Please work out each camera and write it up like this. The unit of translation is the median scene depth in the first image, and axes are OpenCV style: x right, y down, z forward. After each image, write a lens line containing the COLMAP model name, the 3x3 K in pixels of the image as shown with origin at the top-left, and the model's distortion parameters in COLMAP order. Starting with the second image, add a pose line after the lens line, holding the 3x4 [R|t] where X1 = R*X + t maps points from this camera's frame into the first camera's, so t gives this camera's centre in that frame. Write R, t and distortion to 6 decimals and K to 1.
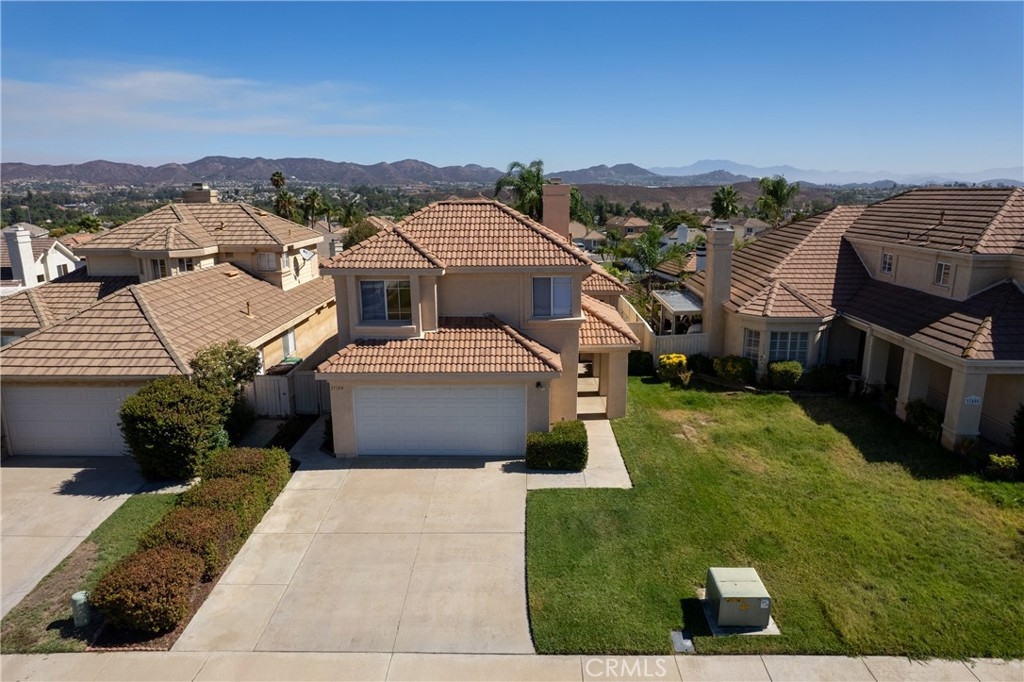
lens RADIAL K [[657.1, 0, 515.1], [0, 657.1, 342.6], [0, 0, 1]] dist [-0.056802, 0.041083]
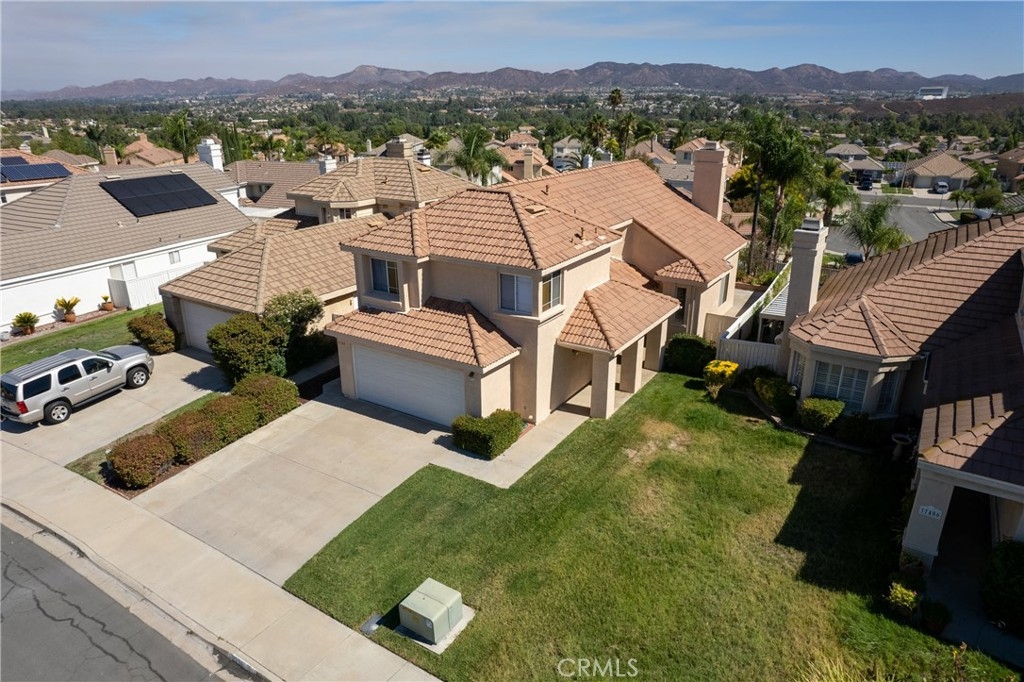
lens RADIAL K [[657.1, 0, 511.0], [0, 657.1, 349.1], [0, 0, 1]] dist [-0.056802, 0.041083]
pose [[0.852006, 0.190213, -0.487754, 0.473364], [-0.120649, 0.977923, 0.170618, -0.132042], [0.509440, -0.086521, 0.856146, 0.074152]]
